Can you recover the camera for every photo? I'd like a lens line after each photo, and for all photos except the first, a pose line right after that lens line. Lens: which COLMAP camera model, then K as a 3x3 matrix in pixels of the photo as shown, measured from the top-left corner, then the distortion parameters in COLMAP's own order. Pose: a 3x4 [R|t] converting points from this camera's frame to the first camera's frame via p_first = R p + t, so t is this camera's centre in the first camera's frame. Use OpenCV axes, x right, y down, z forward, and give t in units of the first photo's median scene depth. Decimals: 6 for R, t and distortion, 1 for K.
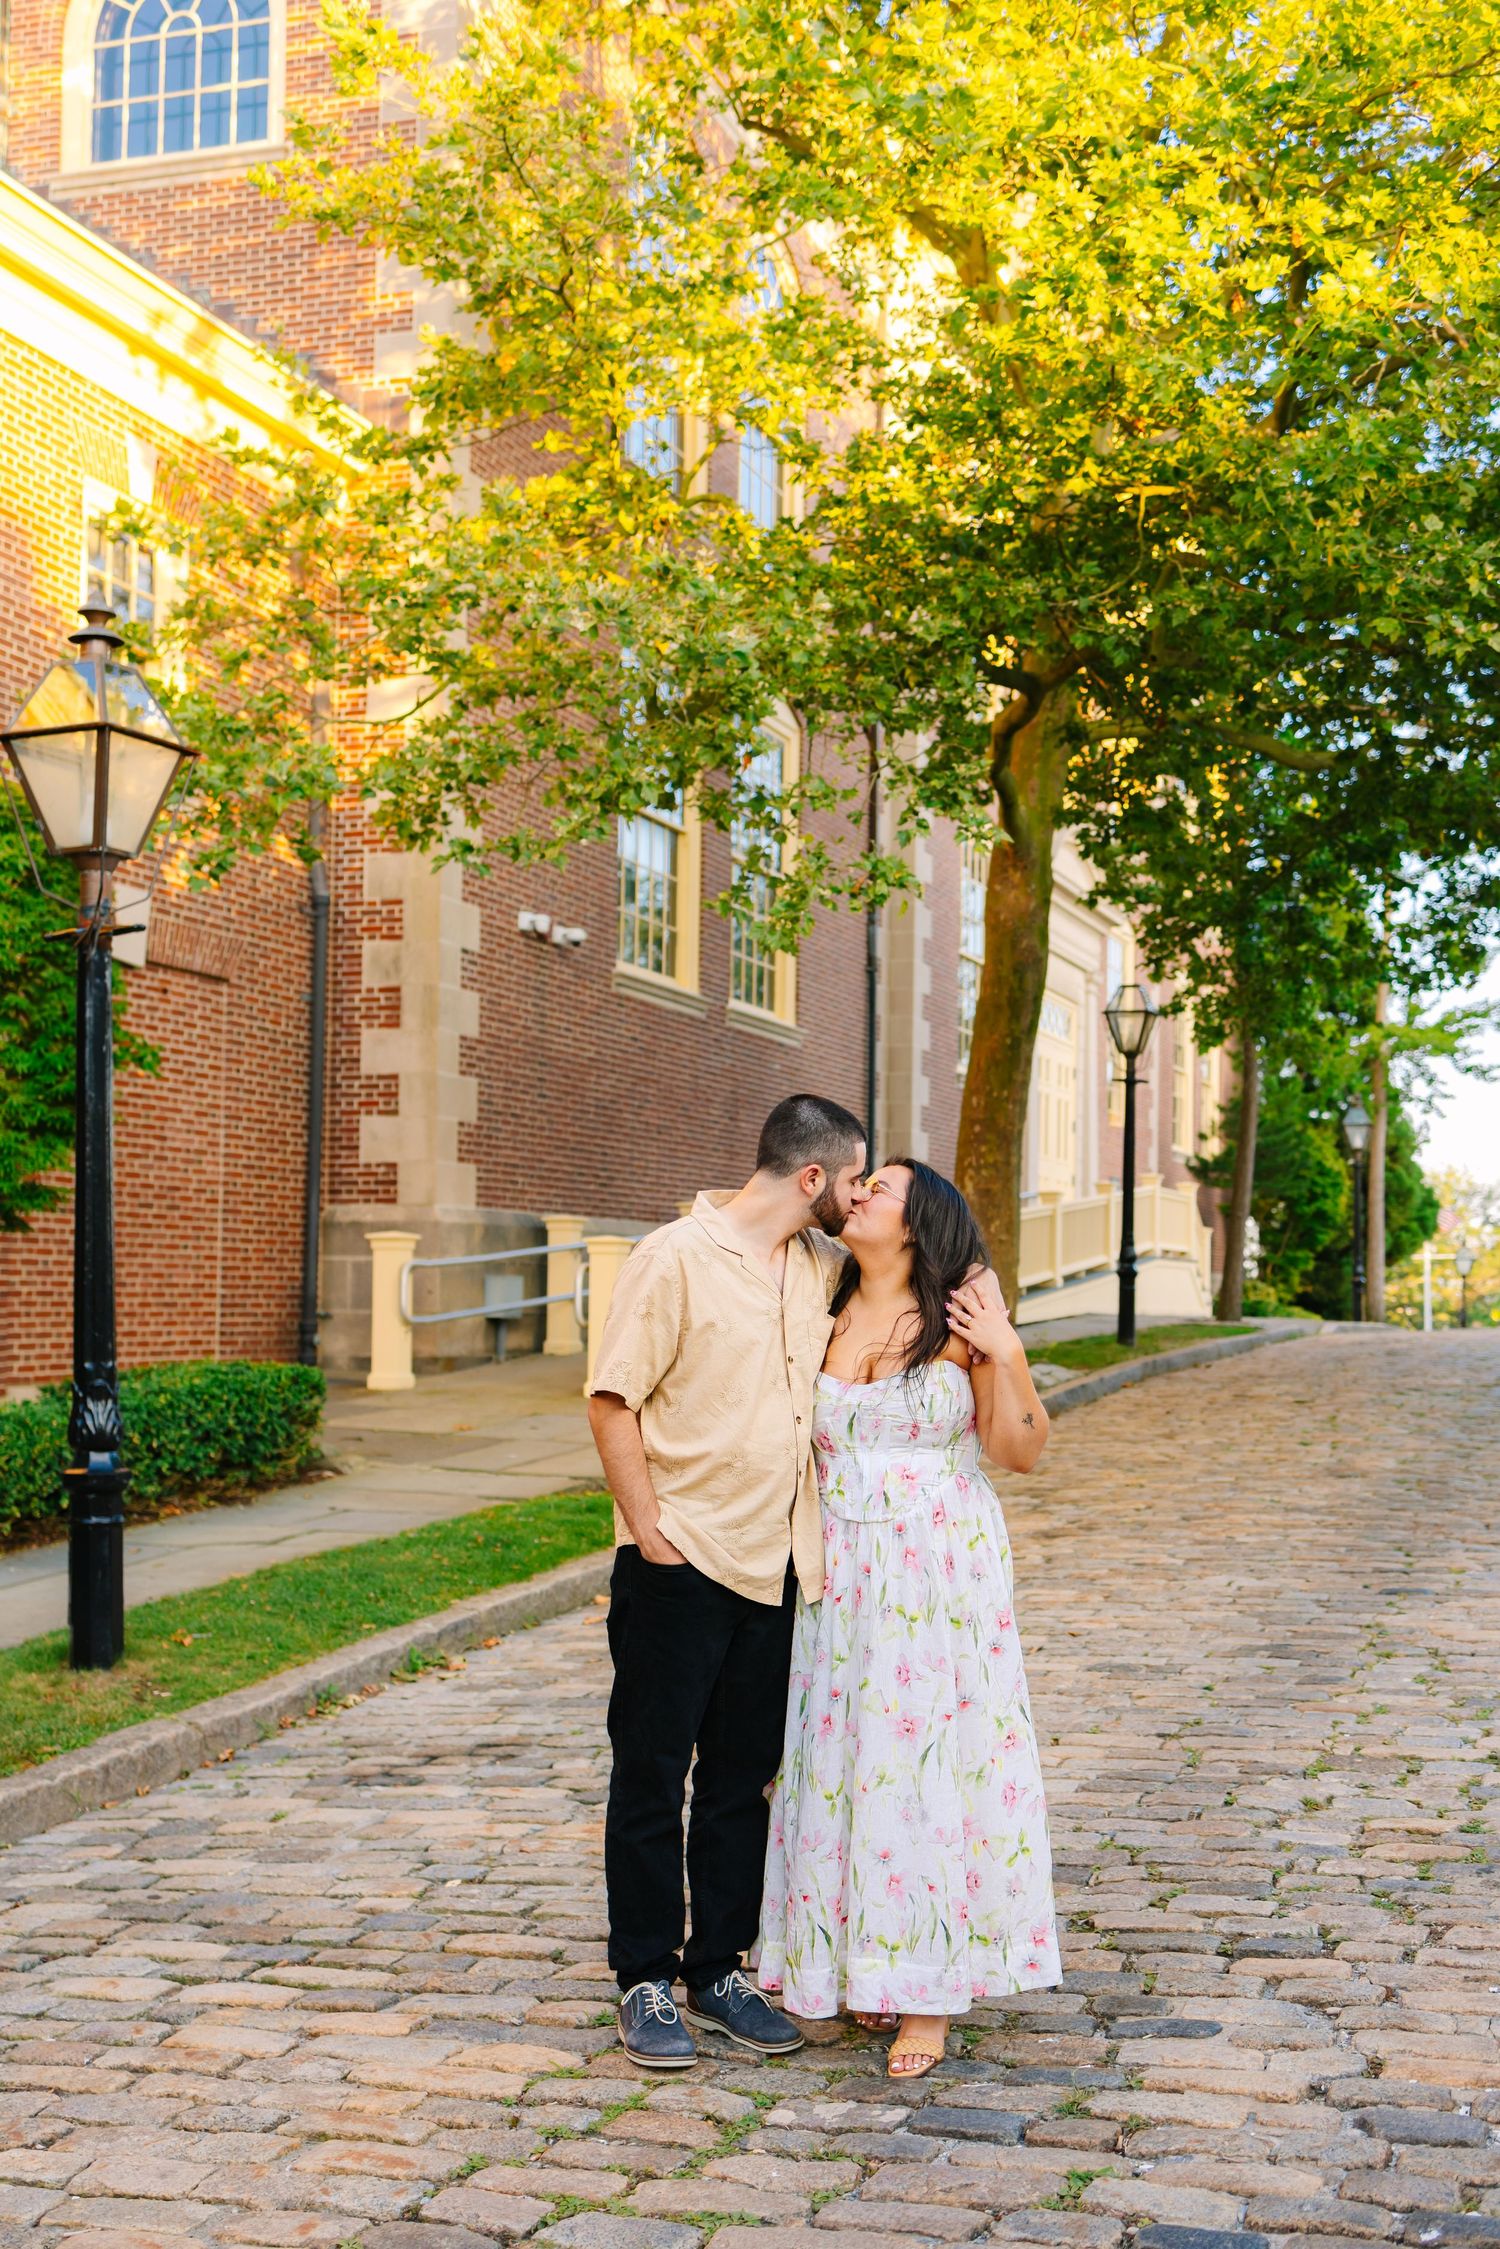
lens RADIAL K [[2723.0, 0, 750.0], [0, 2723.0, 1124.5], [0, 0, 1]] dist [0.002115, 0.026600]
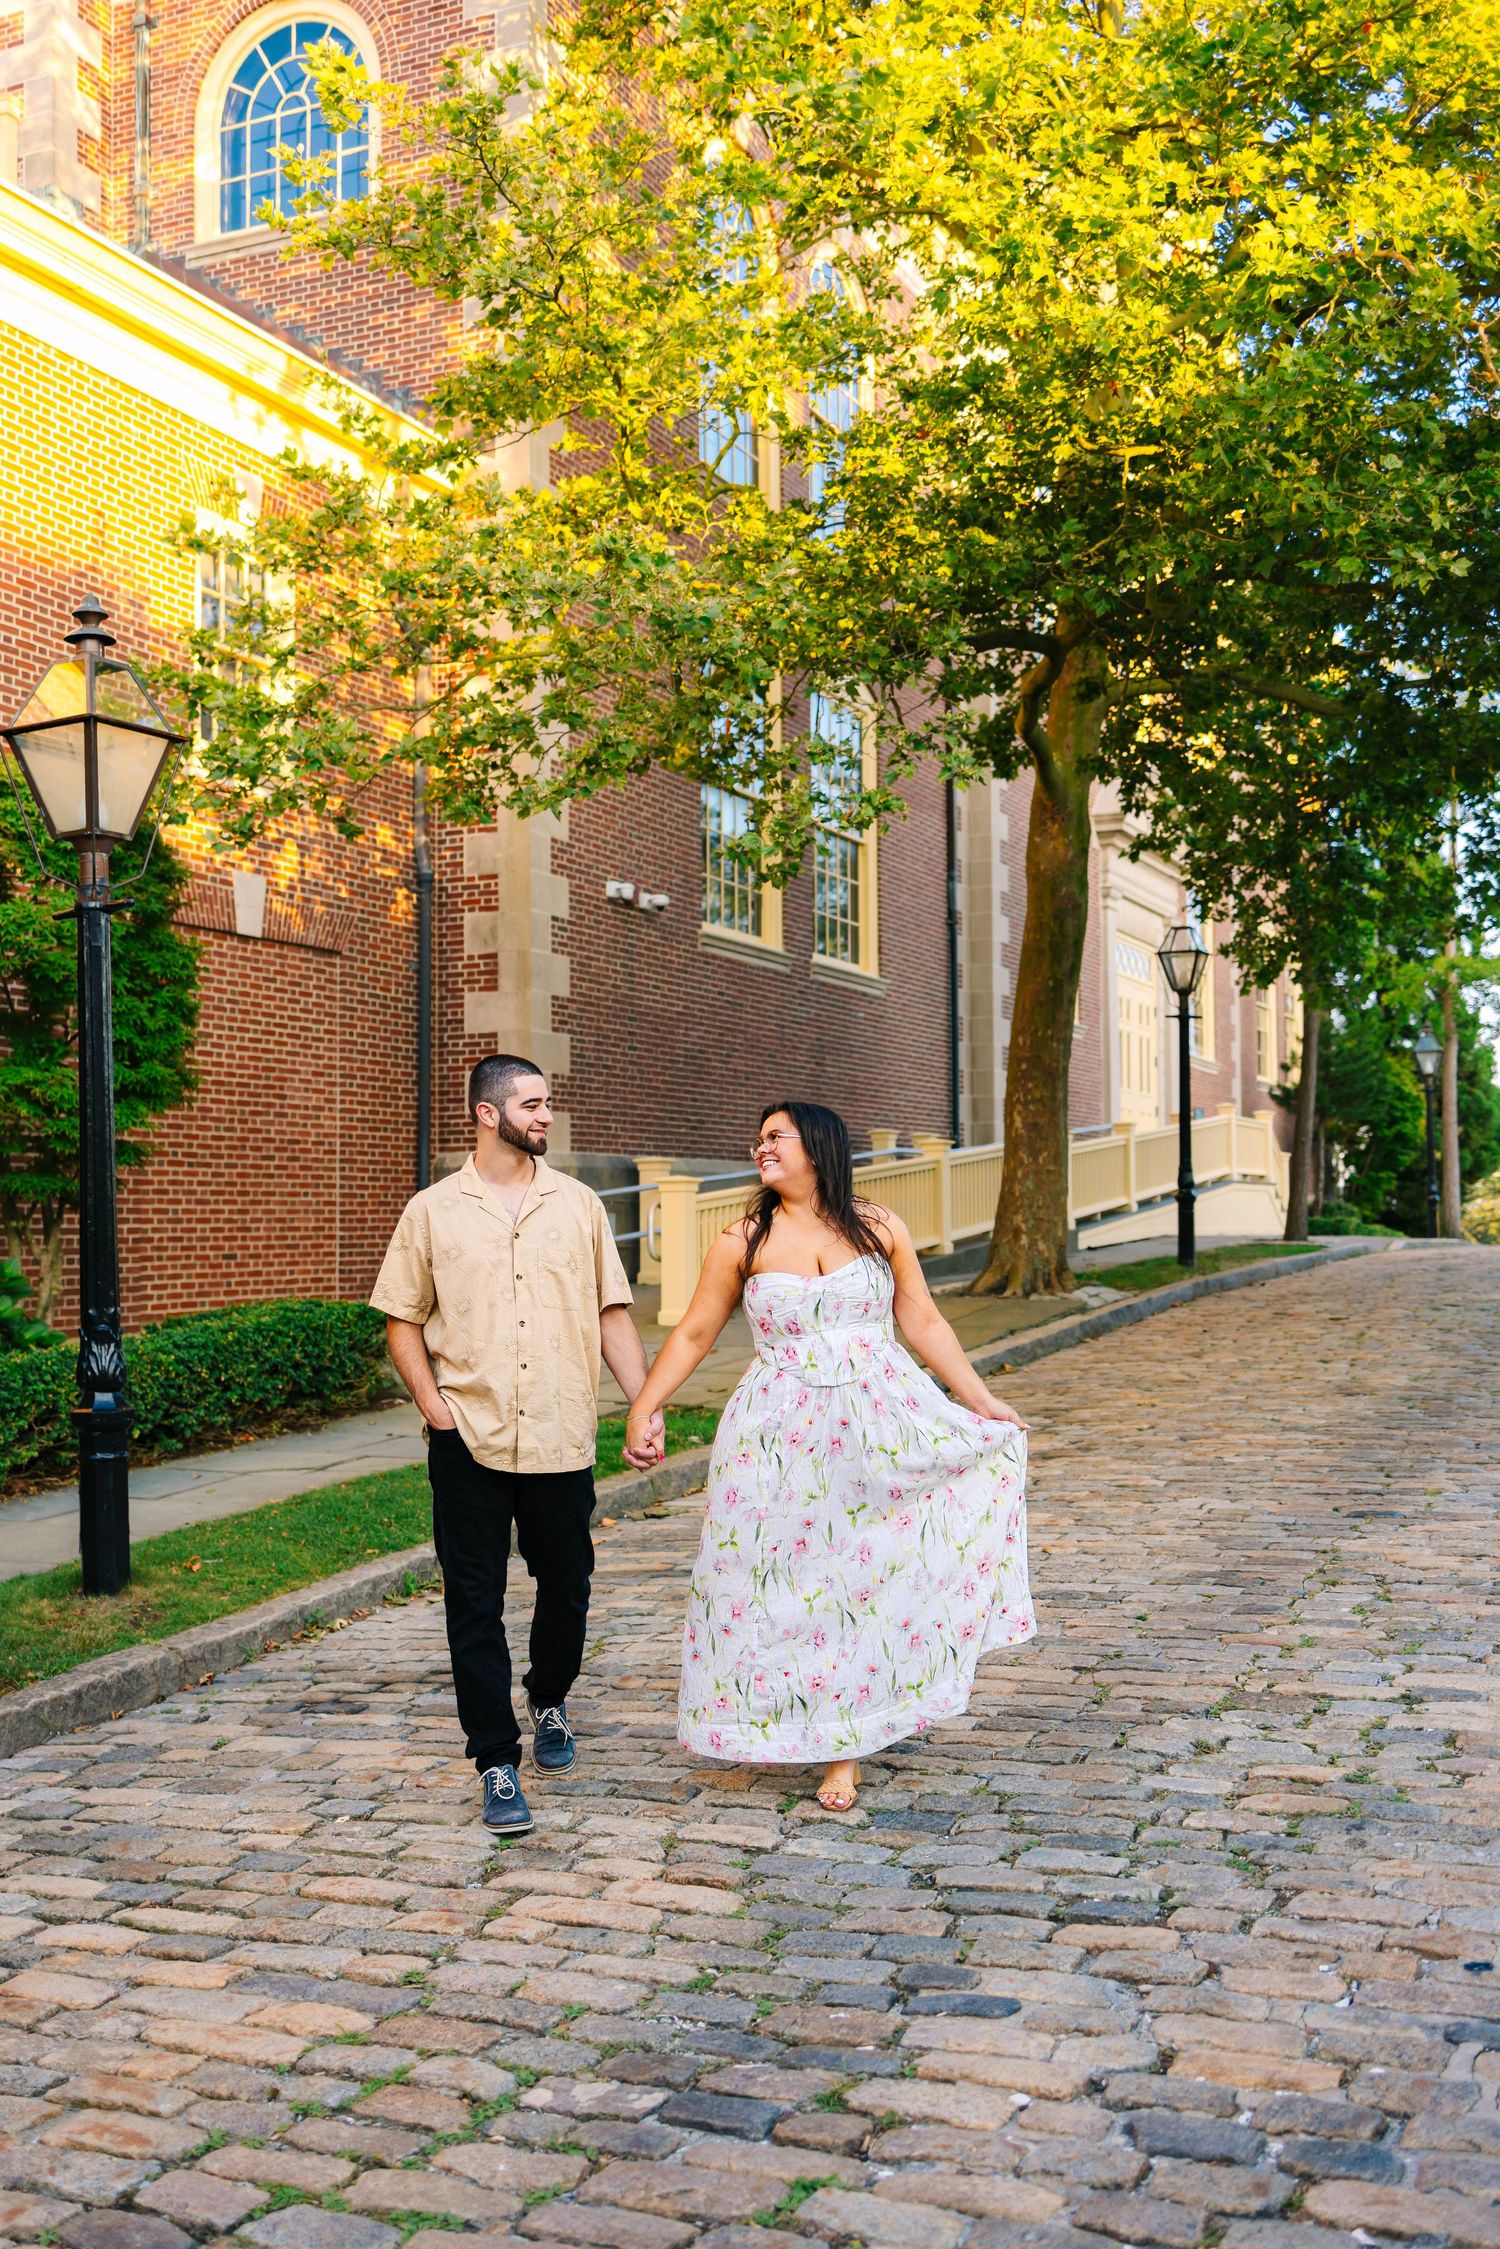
lens RADIAL K [[2298.2, 0, 750.0], [0, 2298.2, 1054.2], [0, 0, 1]] dist [0.004164, 0.002521]
pose [[0.990662, -0.030352, -0.132920, 0.124468], [0.029381, 0.999525, -0.009264, 0.002470], [0.133138, 0.005273, 0.991083, 0.120566]]
